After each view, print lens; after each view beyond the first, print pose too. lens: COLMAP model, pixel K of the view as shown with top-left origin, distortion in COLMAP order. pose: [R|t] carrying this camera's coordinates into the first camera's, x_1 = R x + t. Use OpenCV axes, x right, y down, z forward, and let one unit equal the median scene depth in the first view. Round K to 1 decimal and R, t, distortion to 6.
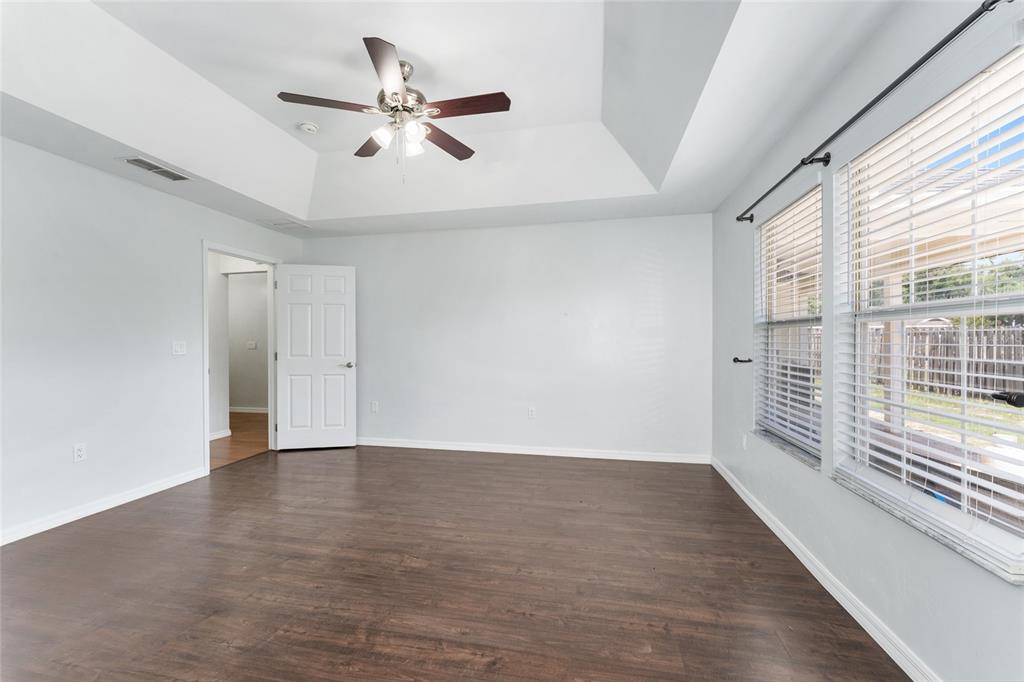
lens RADIAL K [[413.8, 0, 511.1], [0, 413.8, 339.6], [0, 0, 1]] dist [-0.002493, -0.000658]
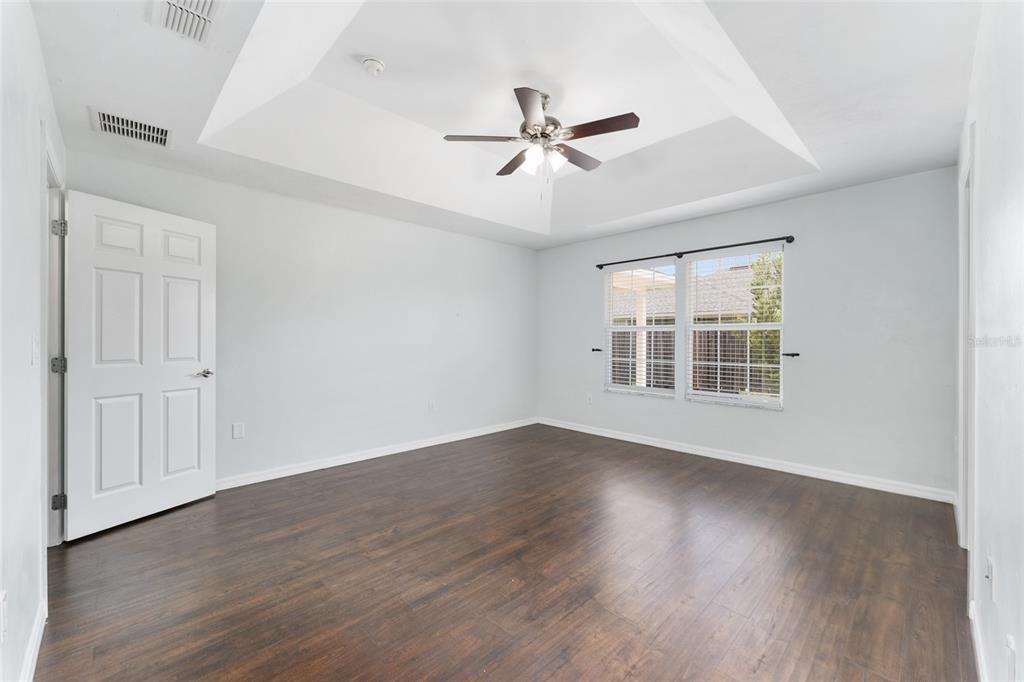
lens RADIAL K [[413.6, 0, 514.4], [0, 413.6, 335.6], [0, 0, 1]] dist [-0.001209, -0.000256]
pose [[0.551392, 0.010028, 0.834186, -0.894032], [-0.003687, 0.999947, -0.009584, 0.008836], [-0.834238, 0.002209, 0.551400, 0.305900]]
